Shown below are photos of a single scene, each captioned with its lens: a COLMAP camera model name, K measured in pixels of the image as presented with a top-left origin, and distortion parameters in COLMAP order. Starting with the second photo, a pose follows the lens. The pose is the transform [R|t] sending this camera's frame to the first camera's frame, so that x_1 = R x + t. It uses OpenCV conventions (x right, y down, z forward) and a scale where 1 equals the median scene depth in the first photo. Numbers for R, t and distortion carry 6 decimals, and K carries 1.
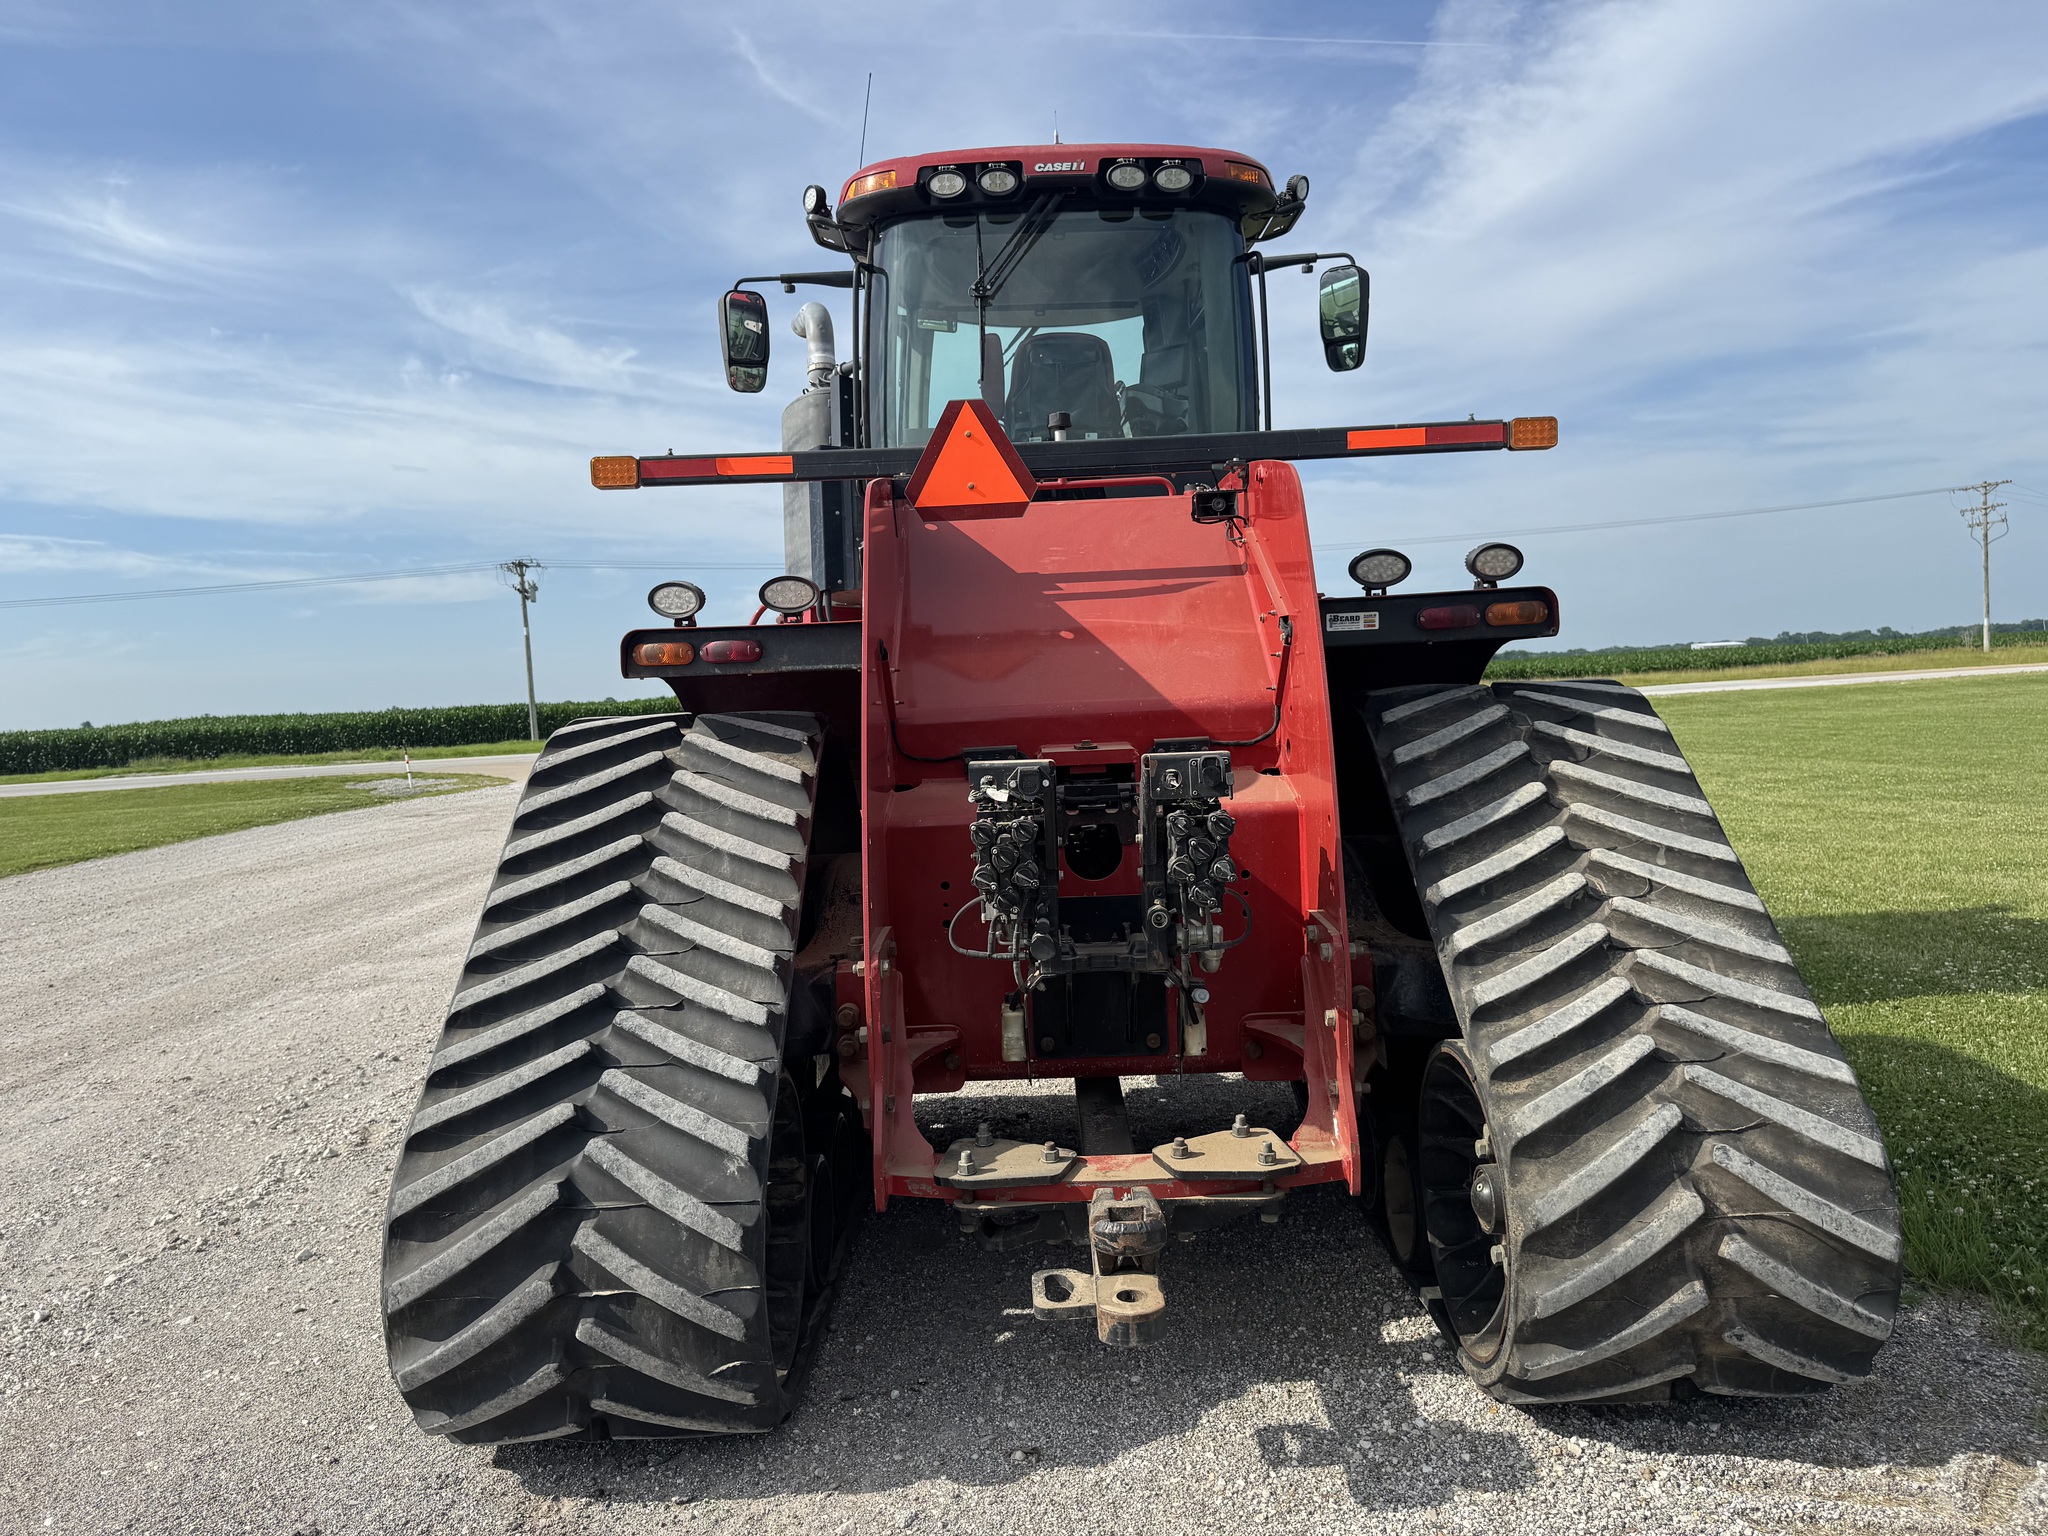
lens RADIAL K [[1554.6, 0, 1013.9], [0, 1554.6, 721.0], [0, 0, 1]] dist [0.143164, -0.274990]
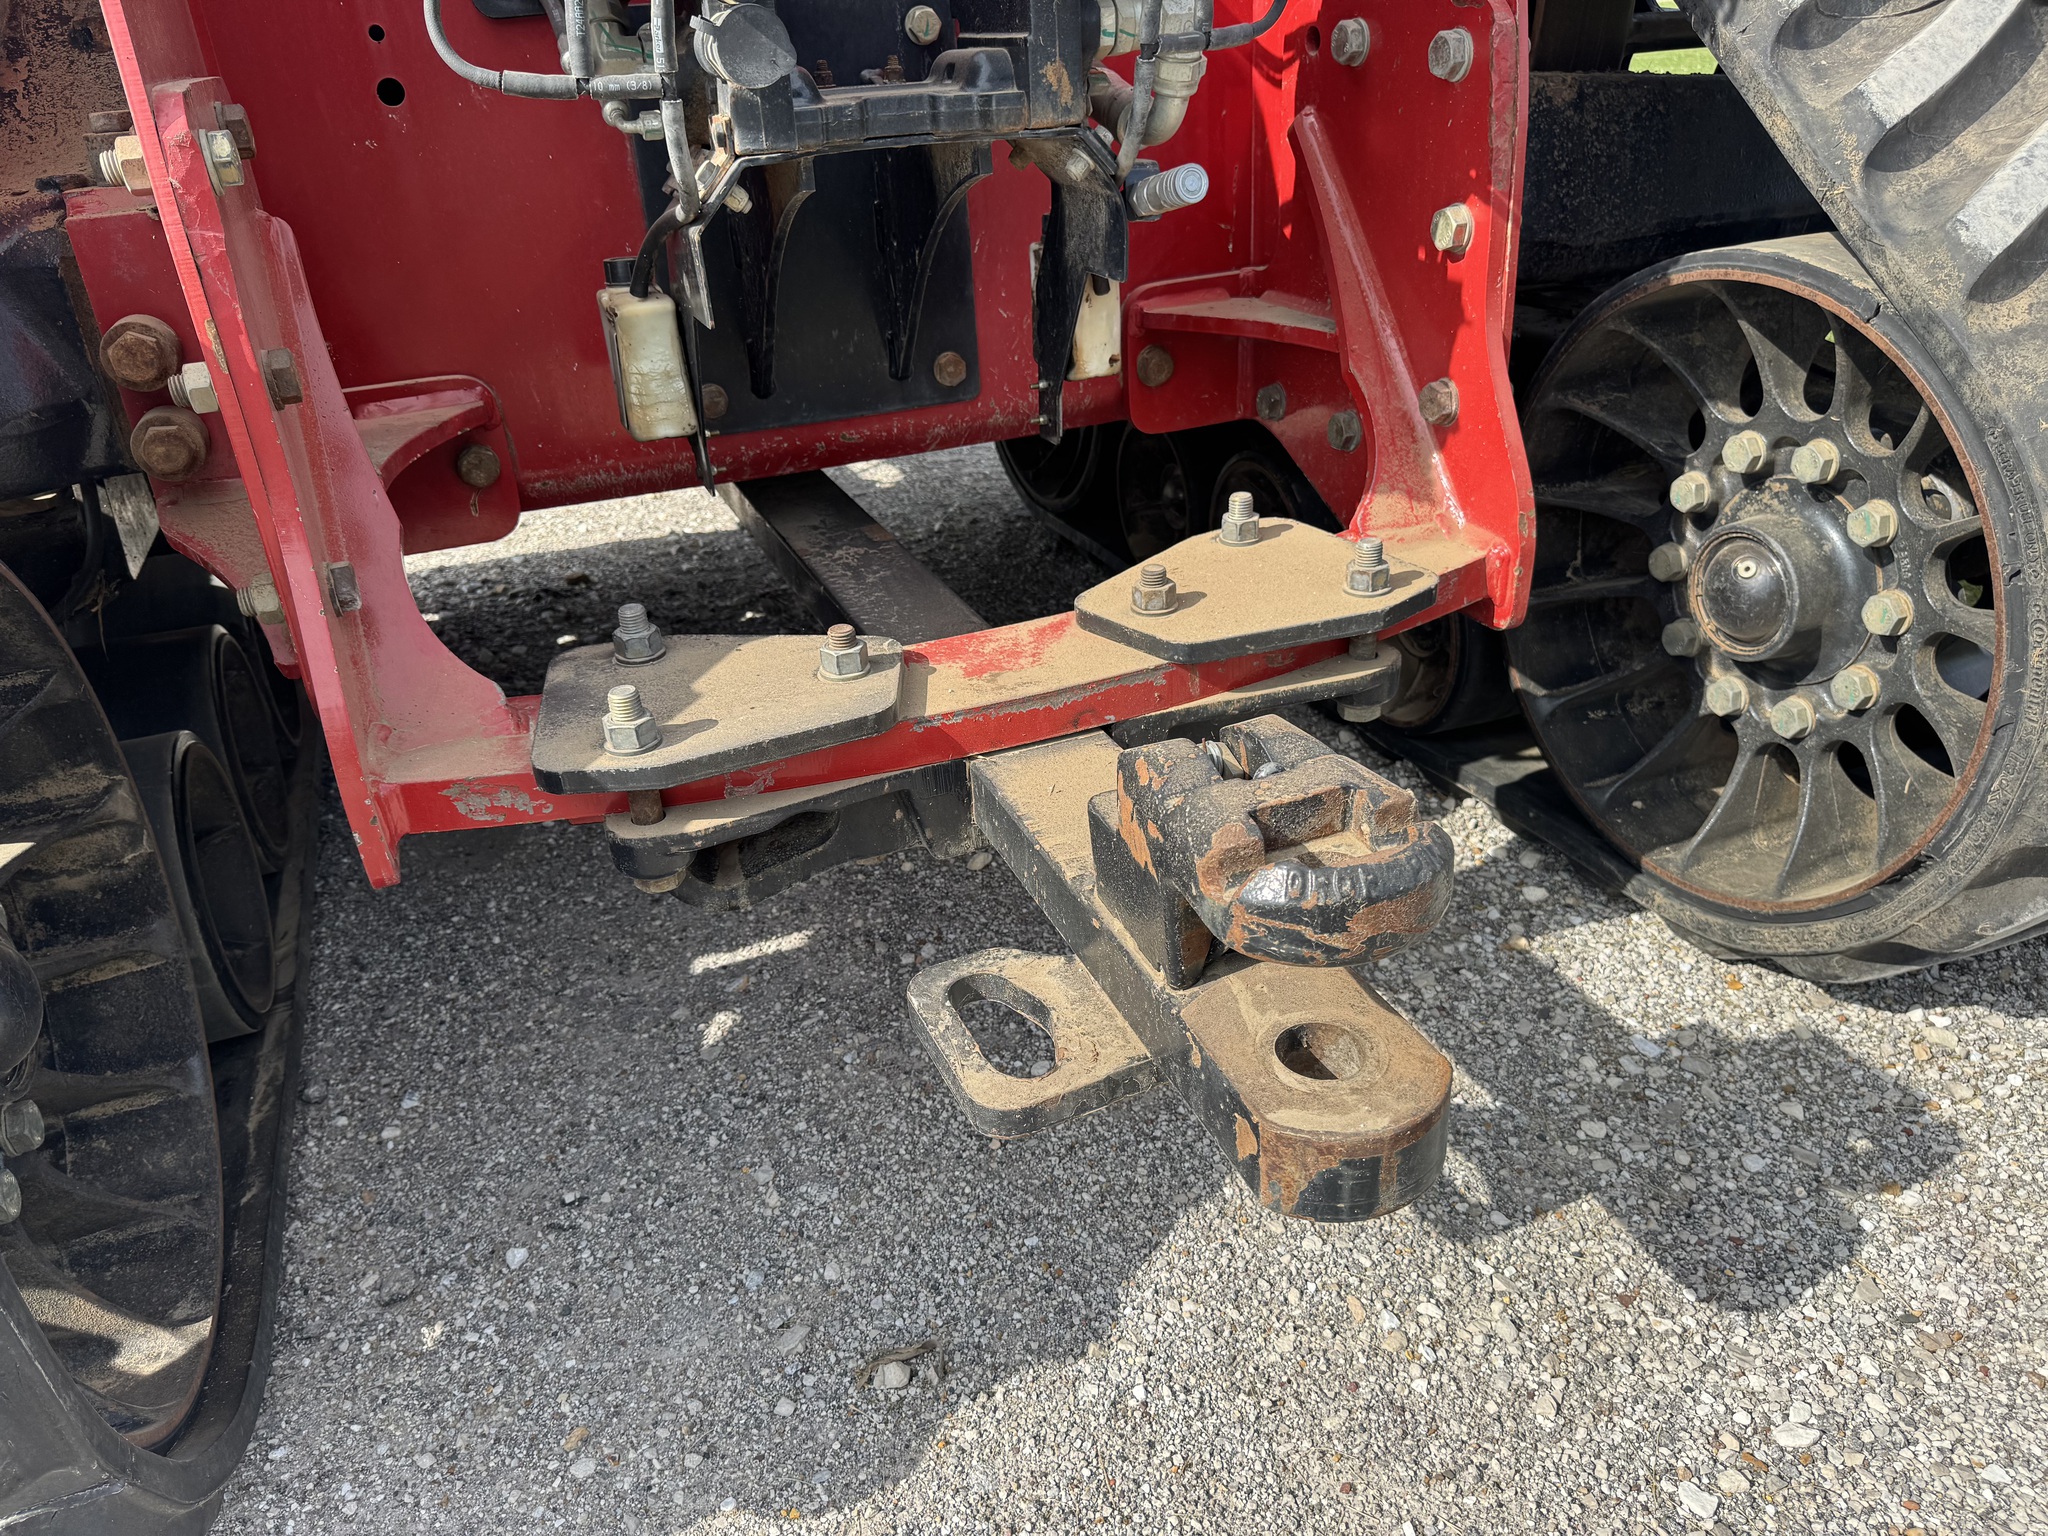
lens RADIAL K [[1445.8, 0, 1018.2], [0, 1445.8, 784.2], [0, 0, 1]] dist [0.032511, -0.040329]
pose [[0.922353, -0.189294, 0.336798, -0.058466], [0.040894, 0.914683, 0.402098, 0.163528], [-0.384178, -0.357104, 0.851401, 0.663571]]
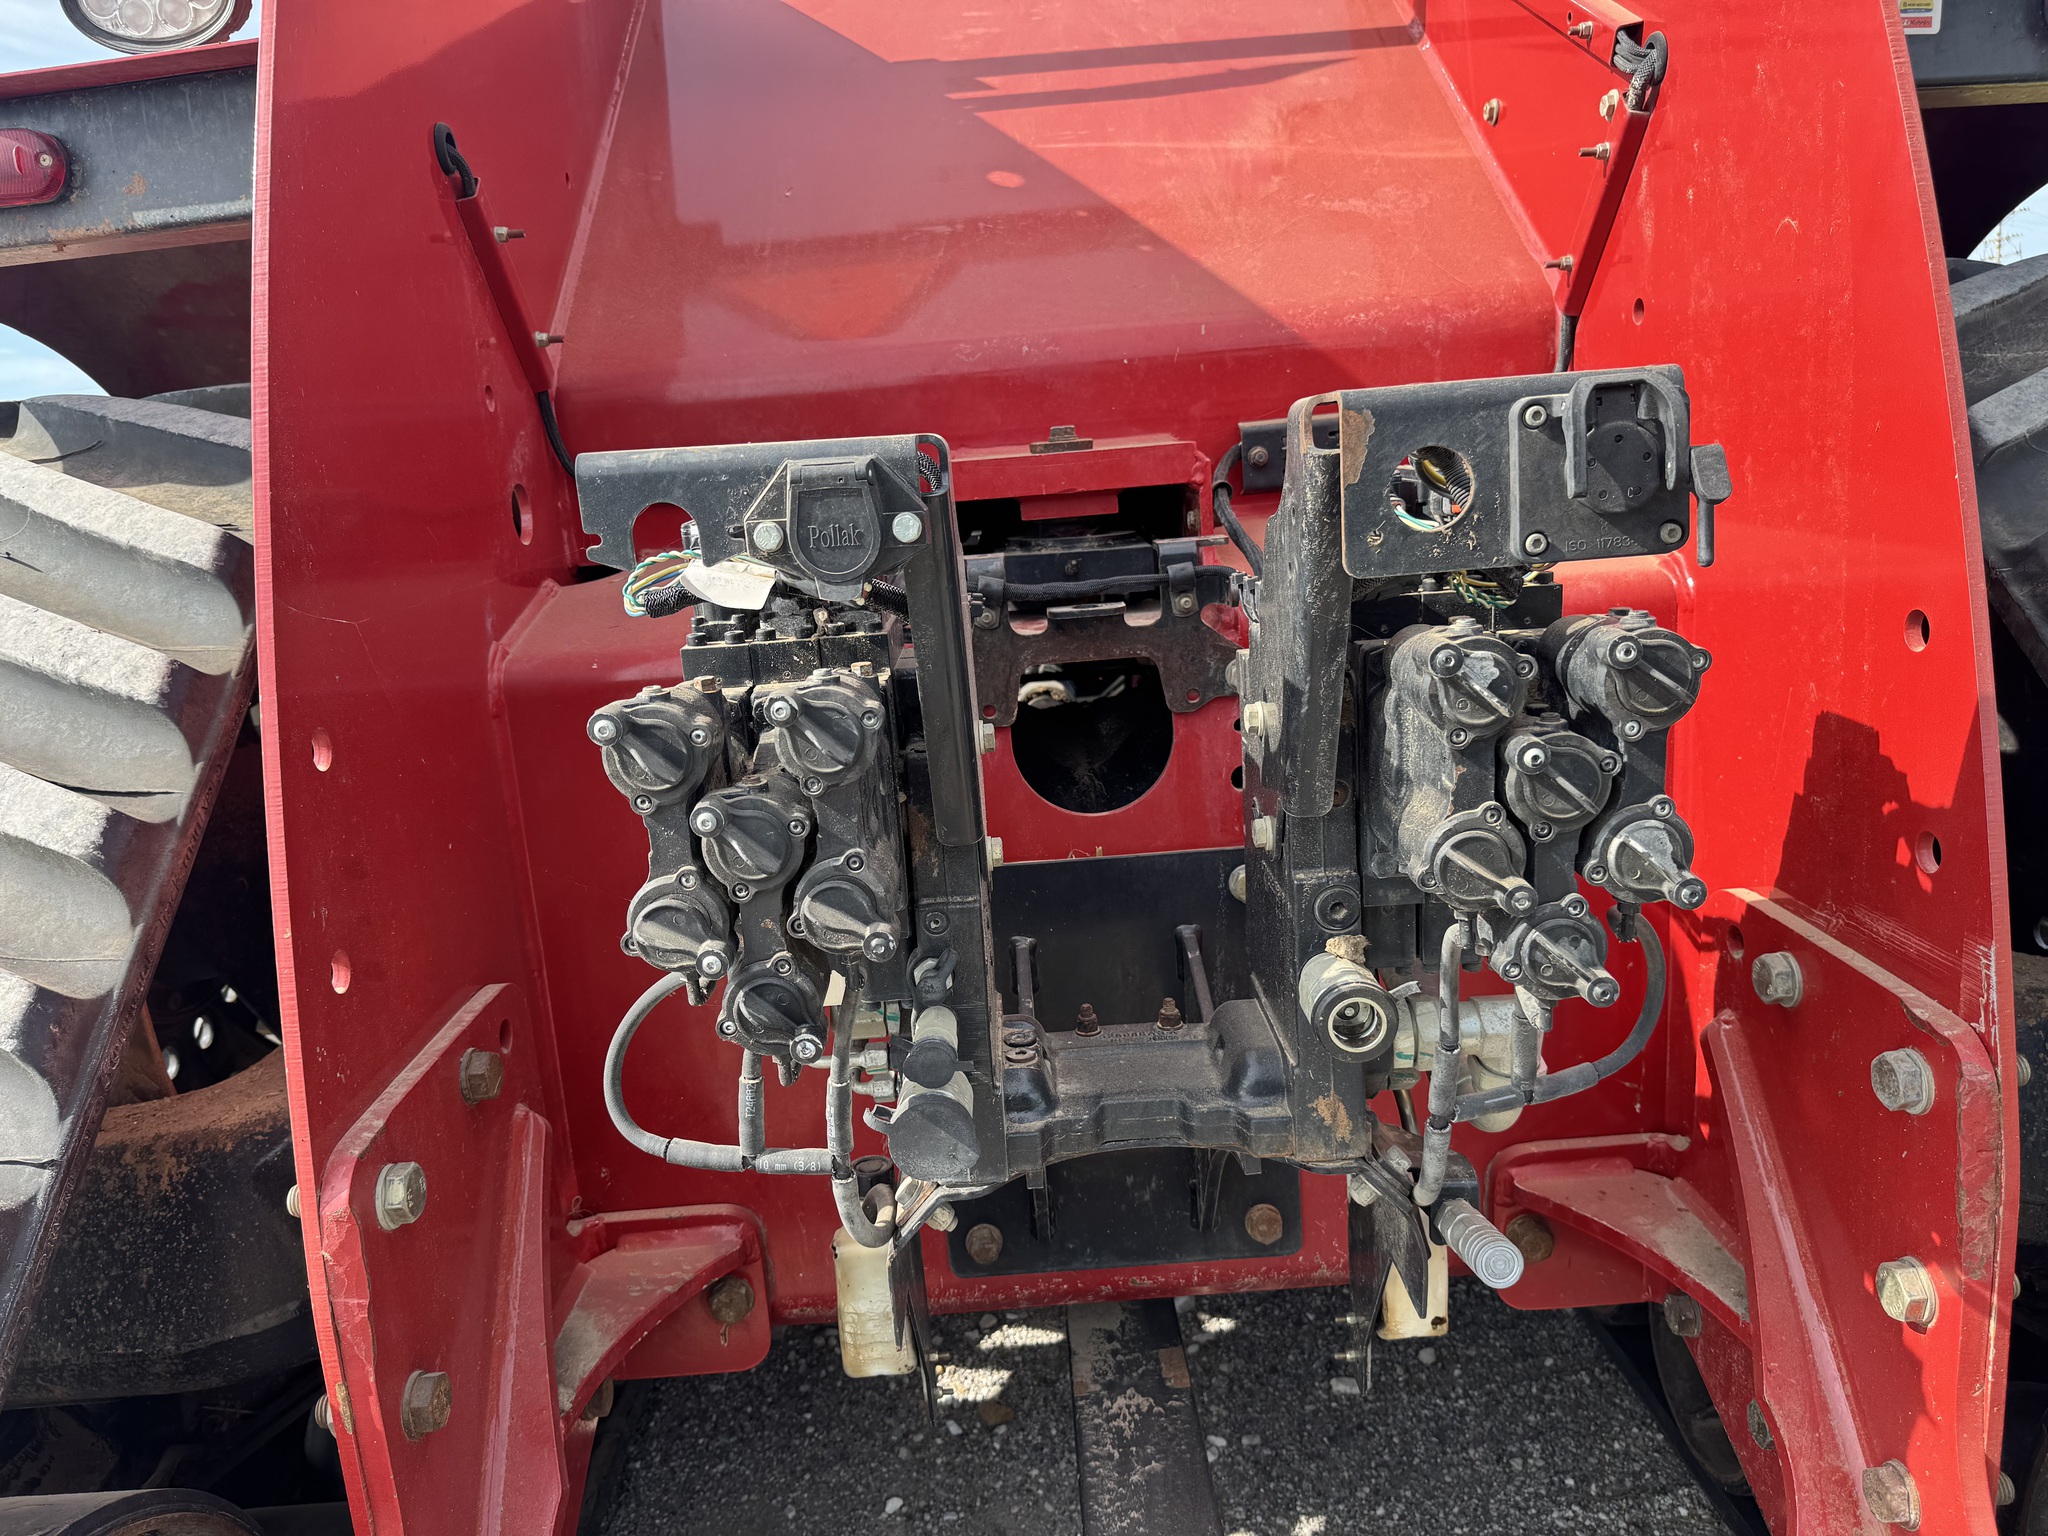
lens RADIAL K [[1428.4, 0, 1047.5], [0, 1428.4, 766.2], [0, 0, 1]] dist [0.065559, -0.089019]
pose [[0.998594, -0.039122, 0.035773, 0.031754], [0.032397, 0.984505, 0.172336, 0.037558], [-0.041961, -0.170935, 0.984388, 0.748205]]
